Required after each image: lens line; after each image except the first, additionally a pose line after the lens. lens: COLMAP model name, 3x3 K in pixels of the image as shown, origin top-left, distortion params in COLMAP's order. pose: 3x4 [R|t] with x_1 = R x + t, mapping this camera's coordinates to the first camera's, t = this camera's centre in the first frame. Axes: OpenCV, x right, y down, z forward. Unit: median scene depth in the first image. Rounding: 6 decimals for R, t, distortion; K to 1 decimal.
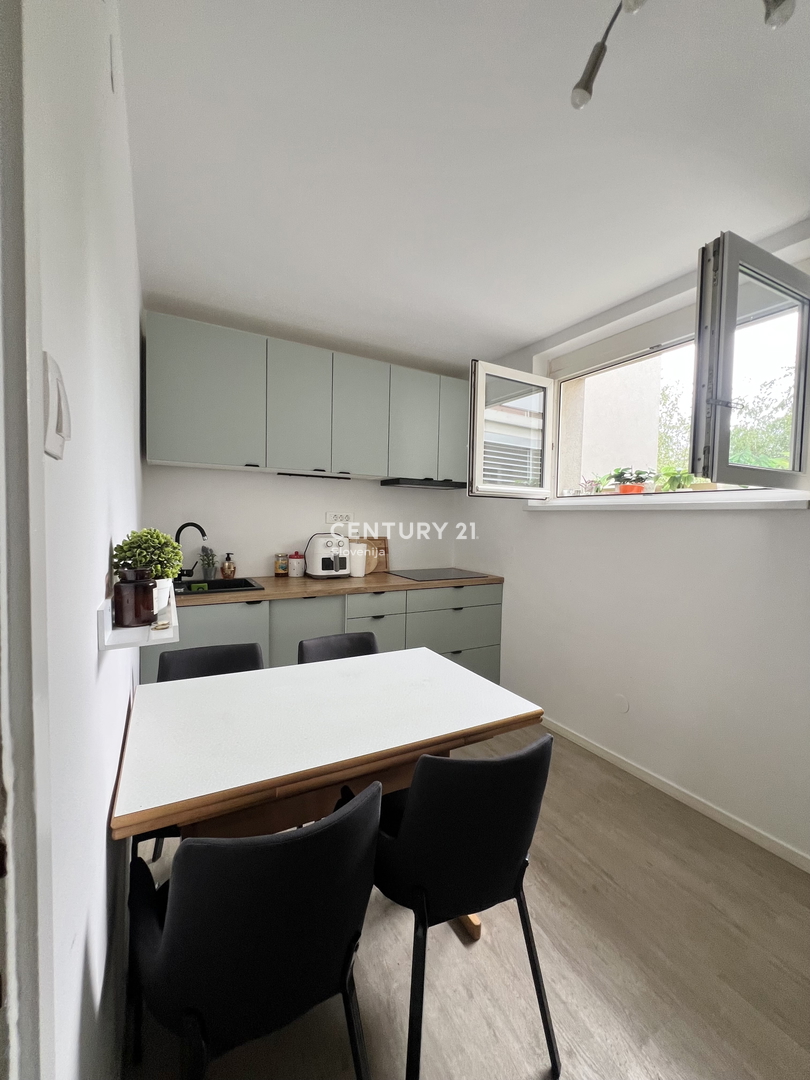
lens RADIAL K [[433.6, 0, 403.6], [0, 433.6, 539.7], [0, 0, 1]] dist [-0.002557, -0.000095]
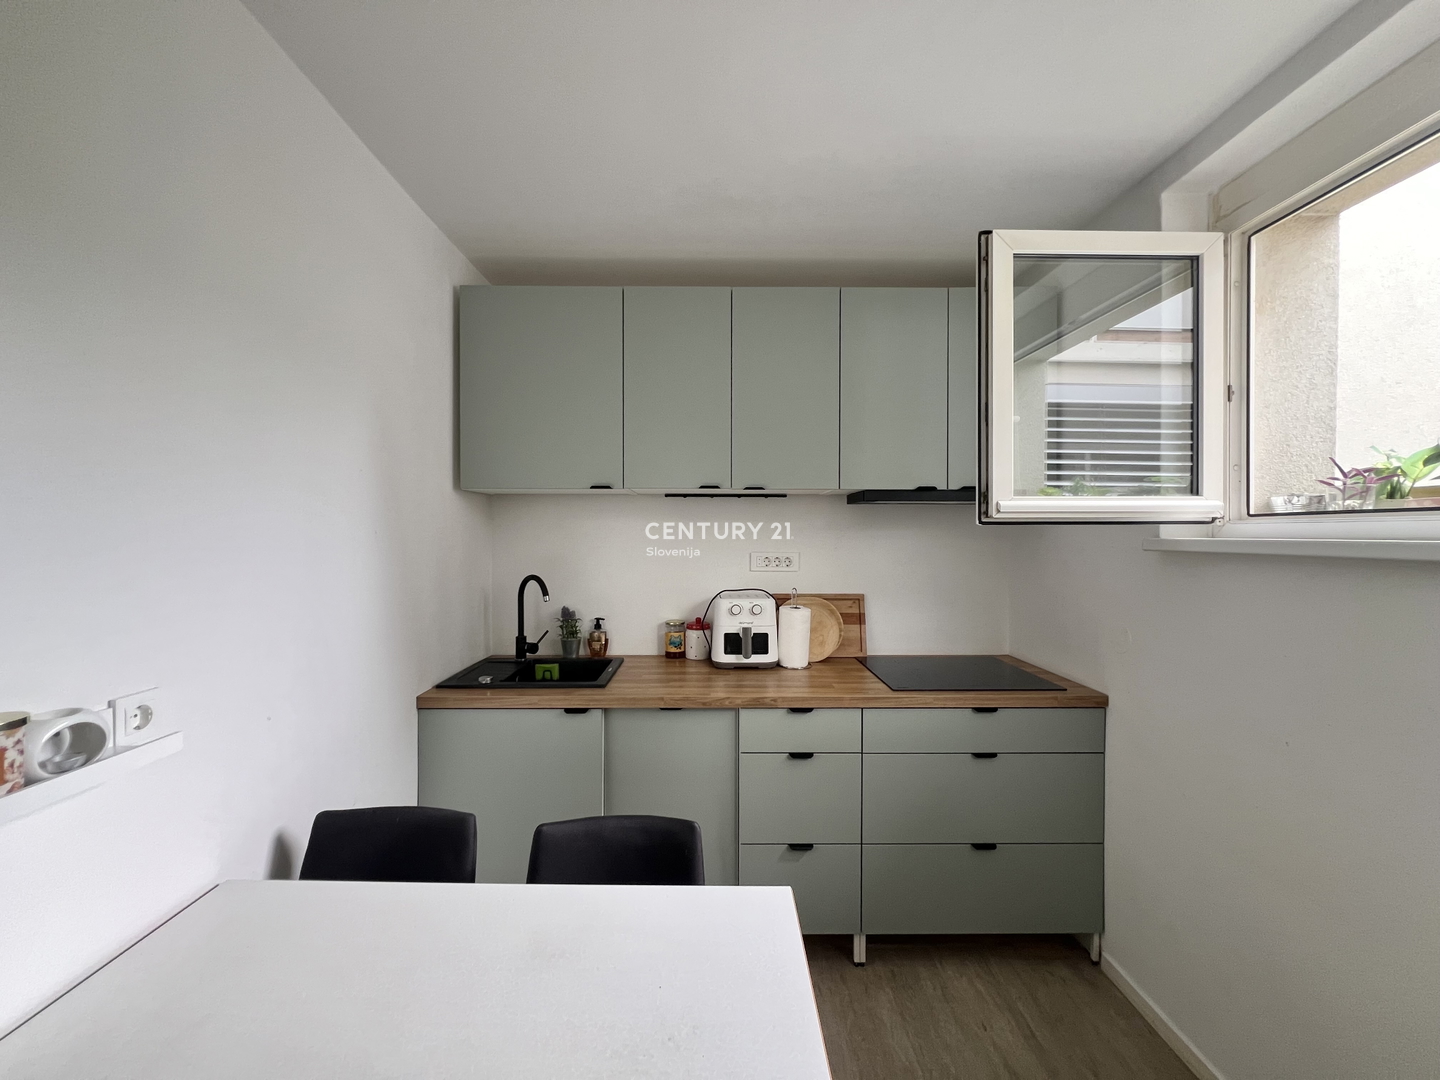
lens RADIAL K [[575.7, 0, 719.7], [0, 575.7, 537.2], [0, 0, 1]] dist [-0.000759, 0.000417]
pose [[0.877429, -0.017517, -0.479386, 0.181476], [-0.006360, 0.998820, -0.048140, -0.050050], [0.479664, 0.045288, 0.876283, 0.299981]]
